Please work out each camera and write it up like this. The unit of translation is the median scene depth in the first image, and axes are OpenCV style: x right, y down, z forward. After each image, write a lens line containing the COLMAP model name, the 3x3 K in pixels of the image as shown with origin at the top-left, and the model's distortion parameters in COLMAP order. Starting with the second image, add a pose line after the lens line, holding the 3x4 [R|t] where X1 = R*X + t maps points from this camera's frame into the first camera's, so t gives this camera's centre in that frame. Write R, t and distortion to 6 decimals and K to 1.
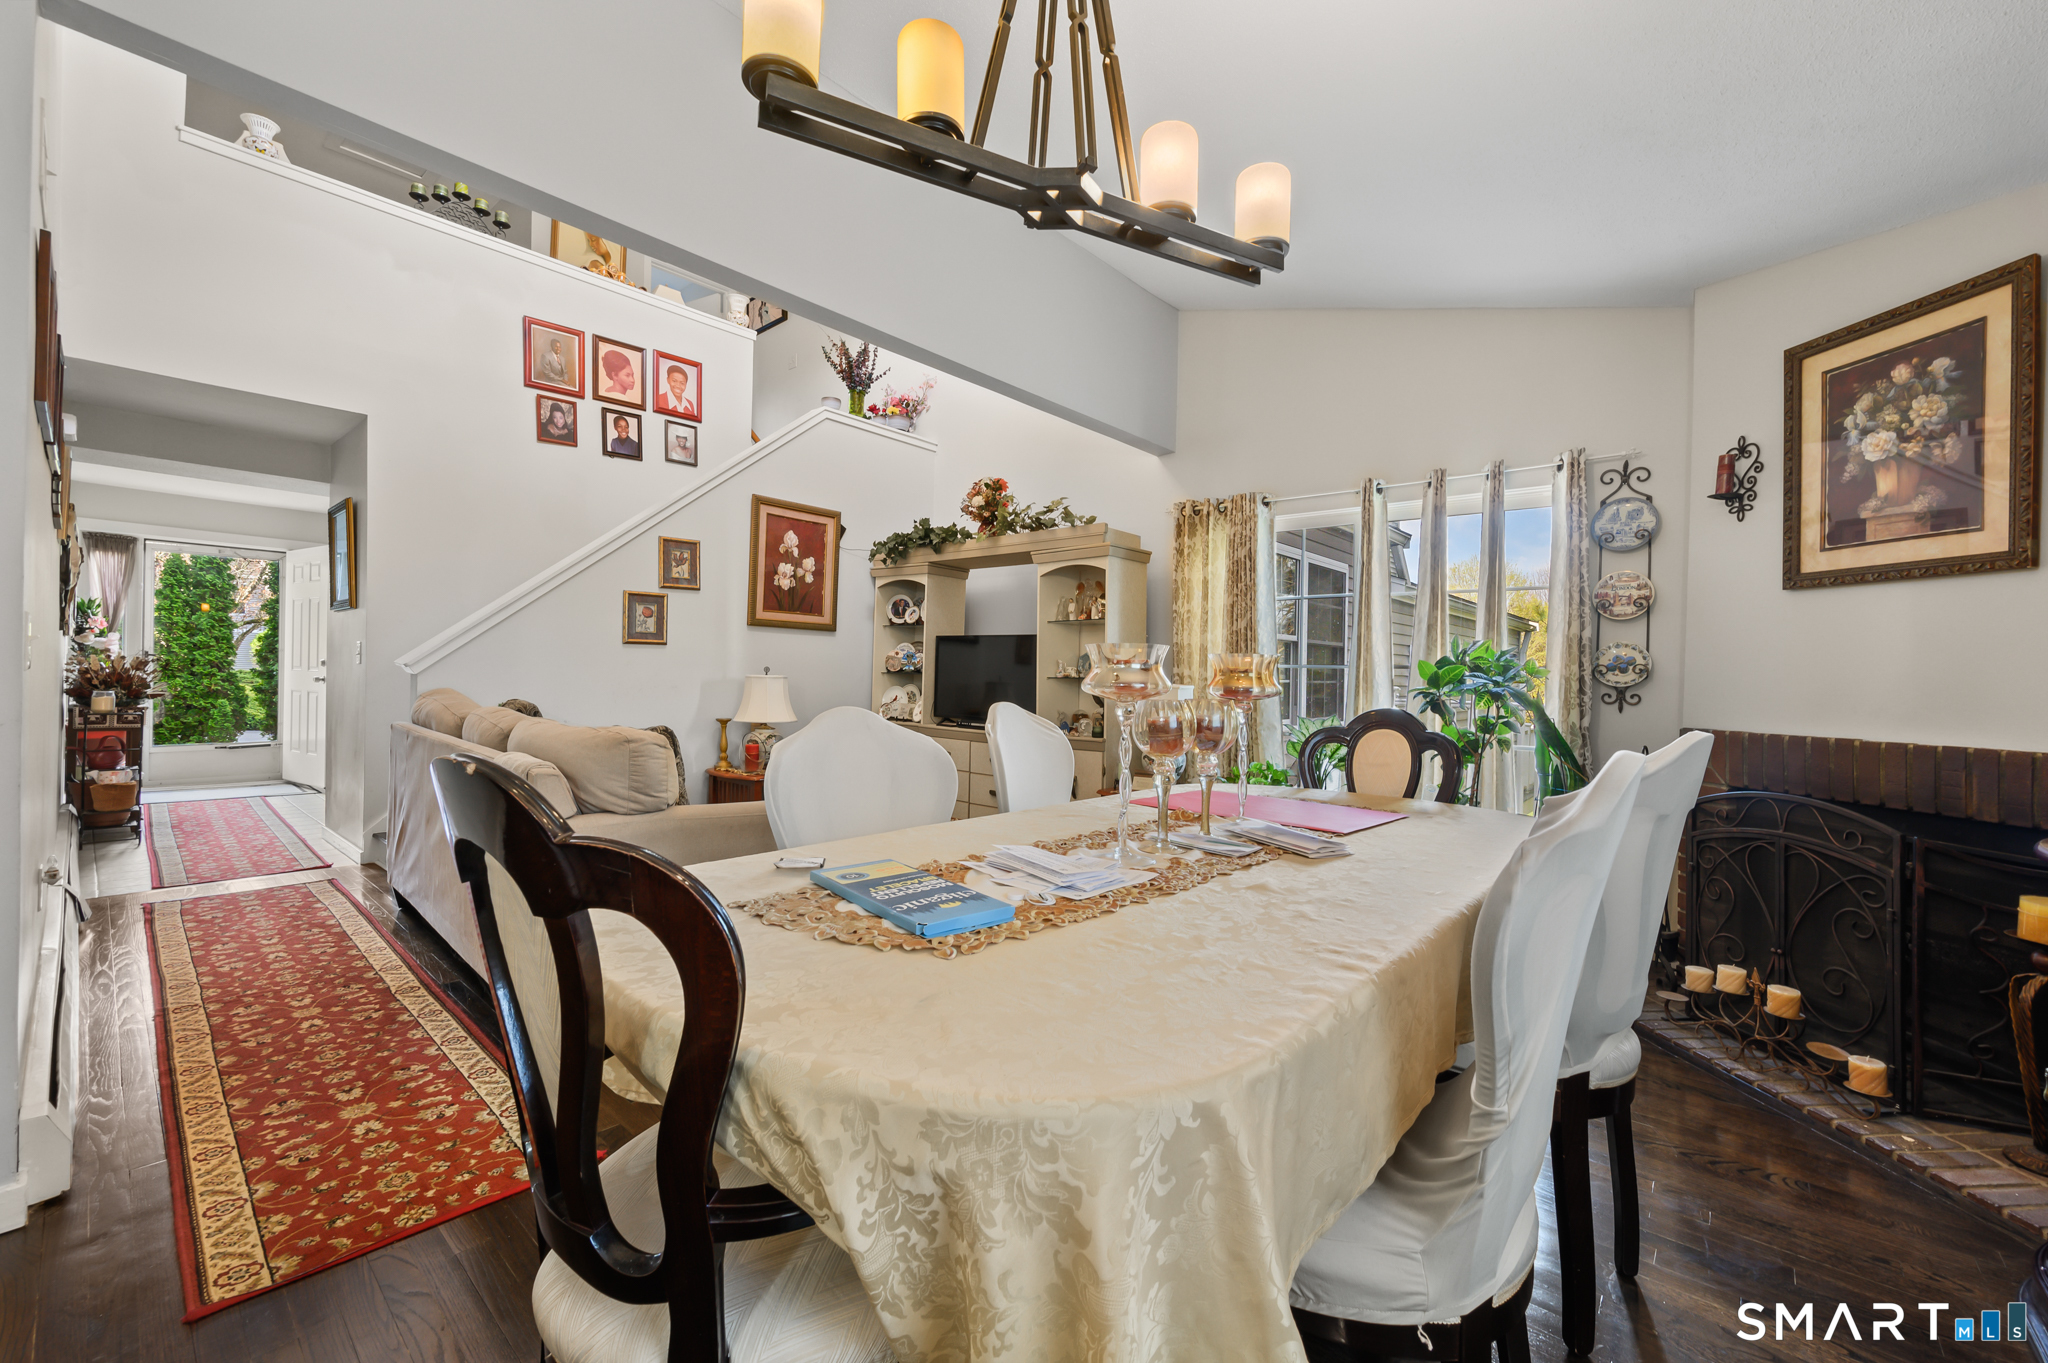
lens RADIAL K [[825.8, 0, 1029.6], [0, 825.8, 678.8], [0, 0, 1]] dist [-0.000287, 0.000047]
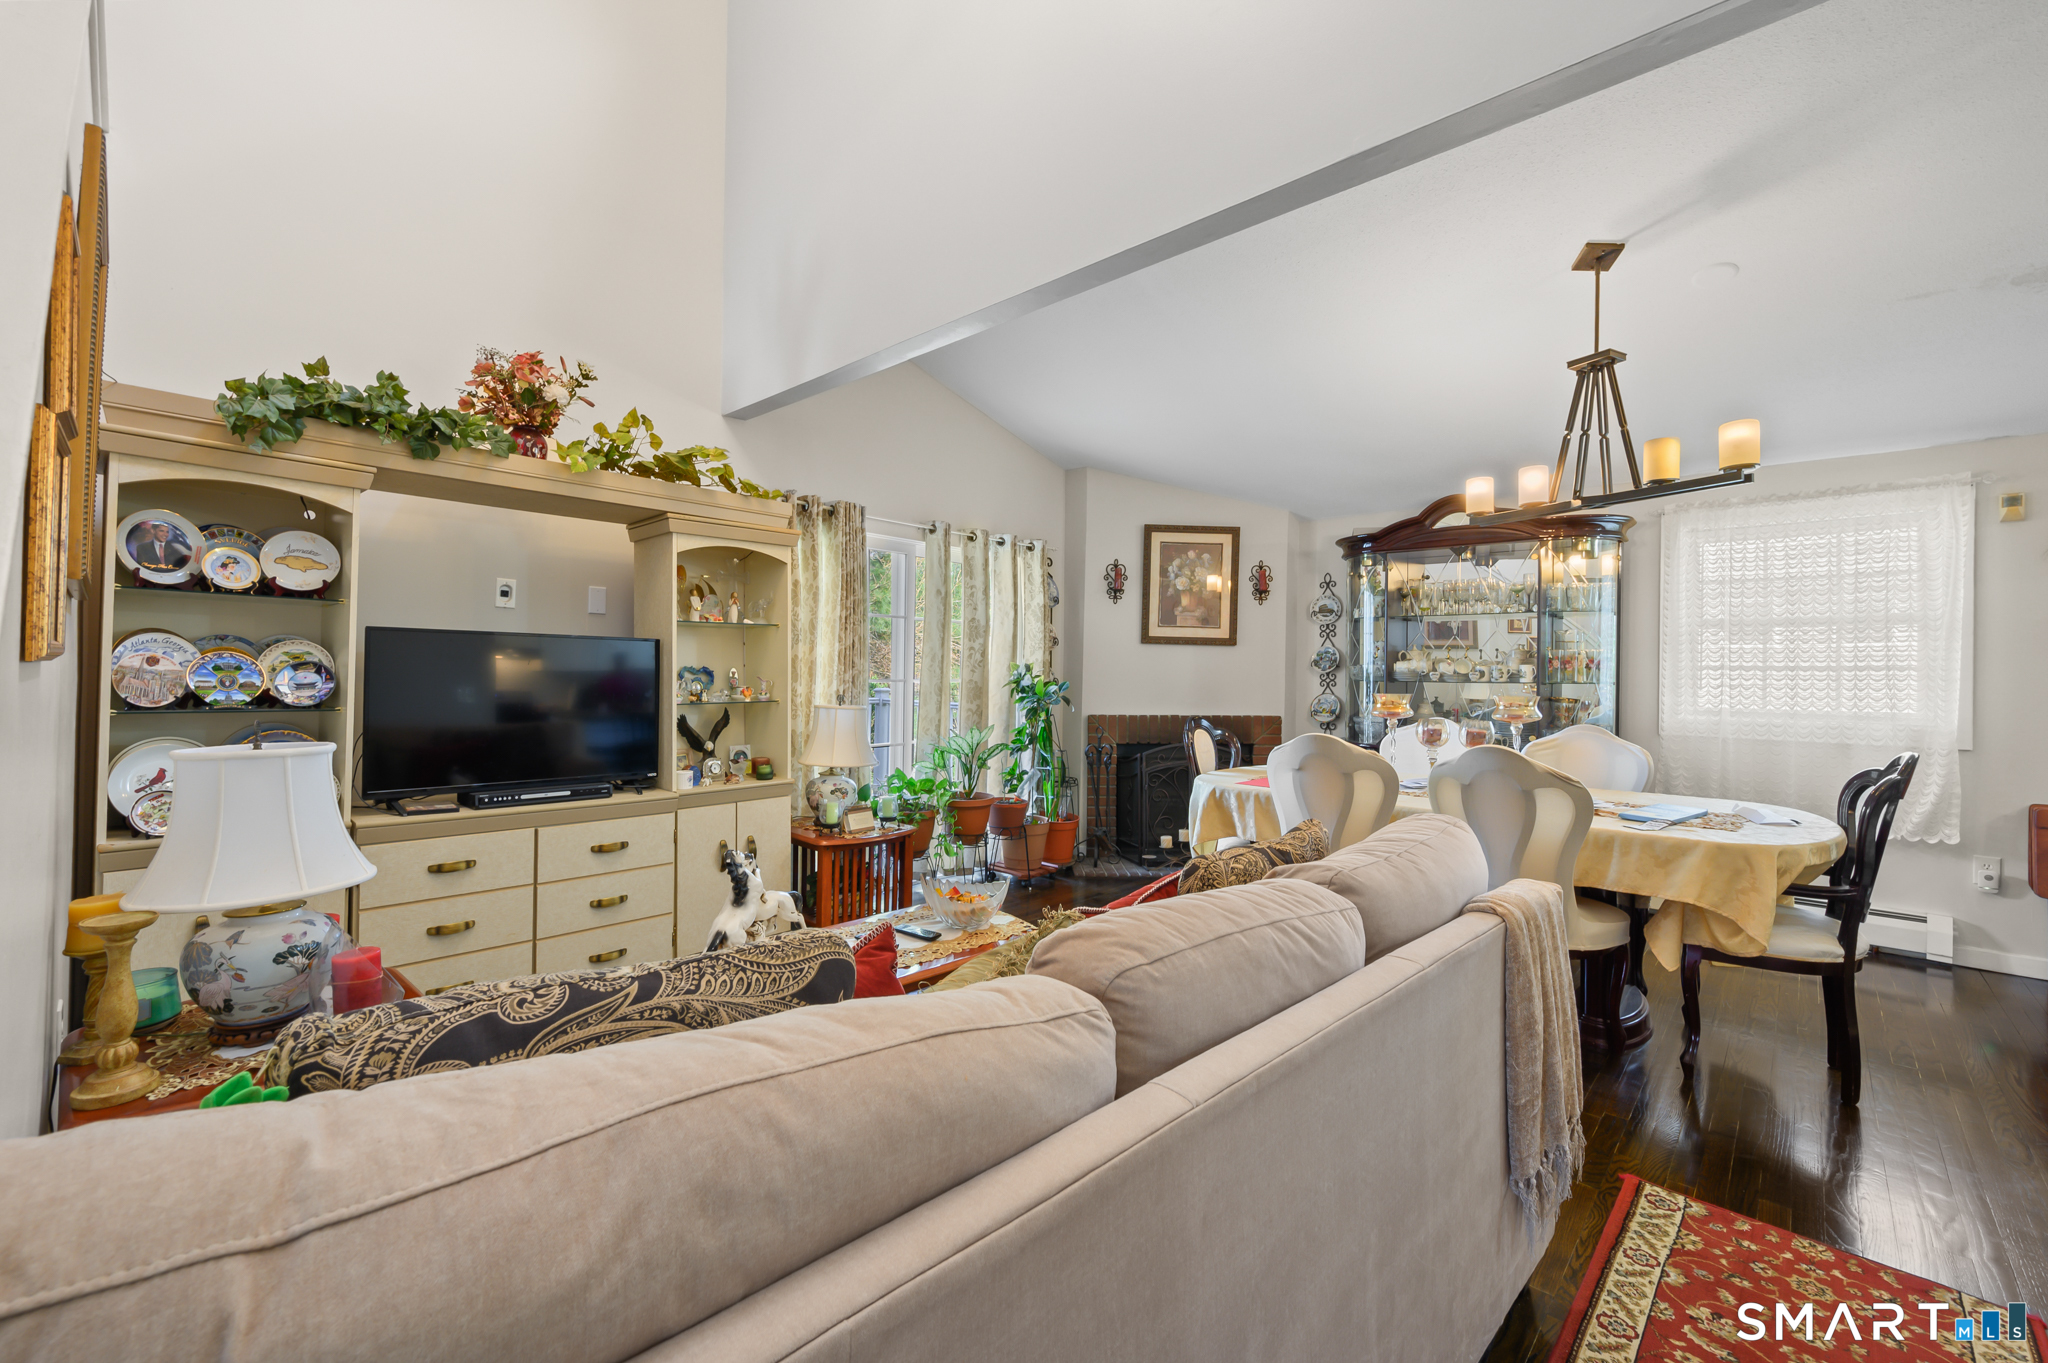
lens RADIAL K [[835.6, 0, 1036.5], [0, 835.6, 655.8], [0, 0, 1]] dist [0.001443, 0.000054]
pose [[0.030712, 0.003326, 0.999523, -0.820502], [-0.004848, 0.999983, -0.003179, -0.050367], [-0.999517, -0.004748, 0.030728, 0.870318]]
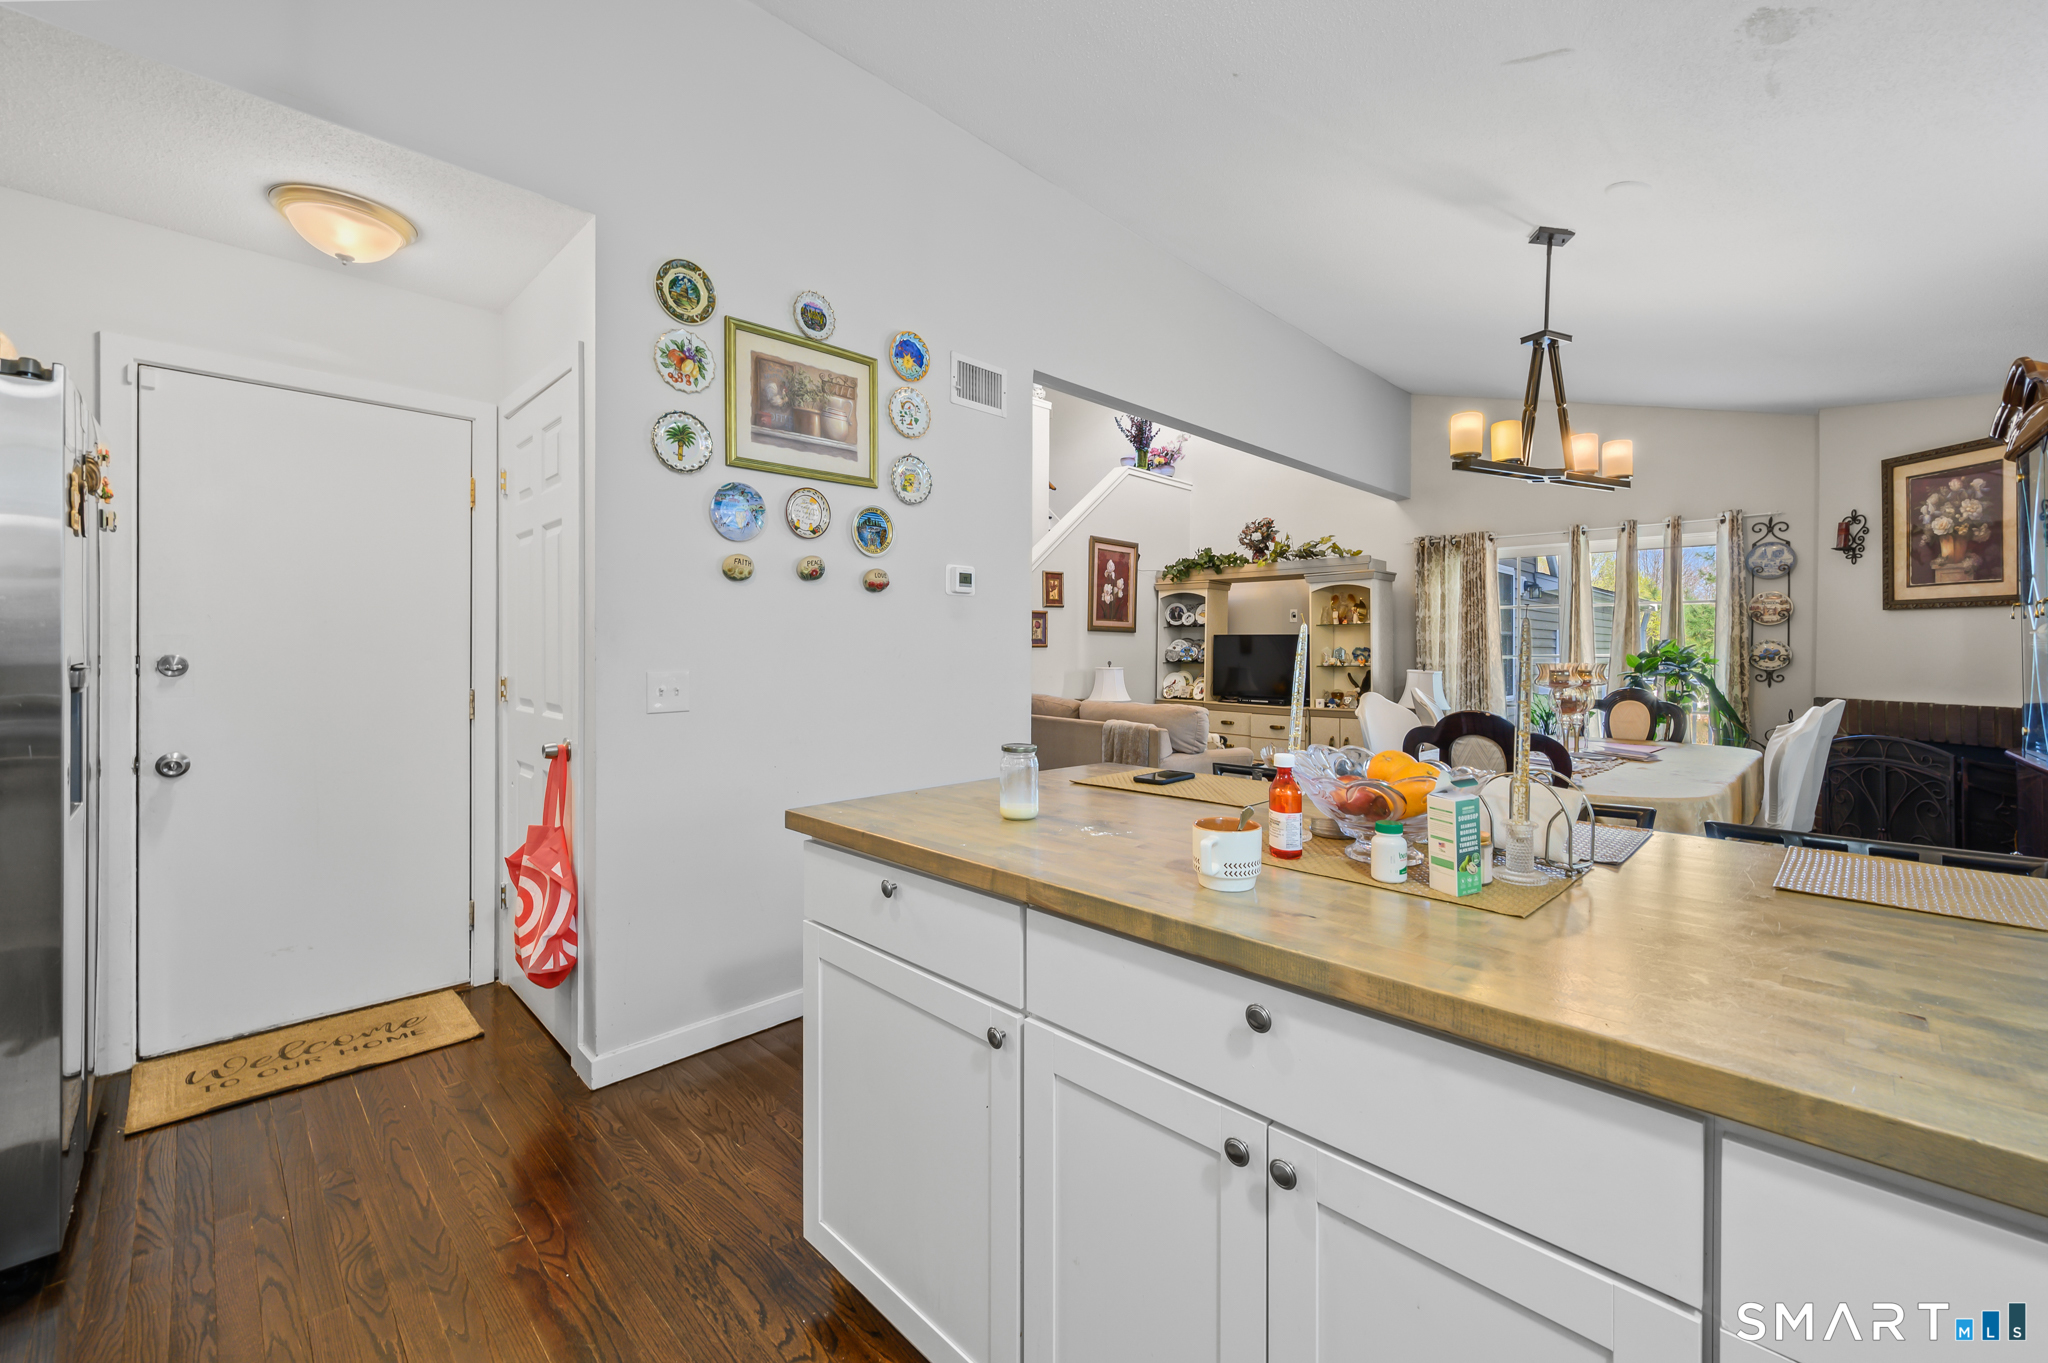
lens RADIAL K [[835.6, 0, 1036.5], [0, 835.6, 655.8], [0, 0, 1]] dist [0.001443, 0.000054]
pose [[0.998046, -0.015841, -0.060434, -0.455356], [0.015861, 0.999874, -0.000150, -0.032585], [0.060429, -0.000809, 0.998172, -0.520482]]
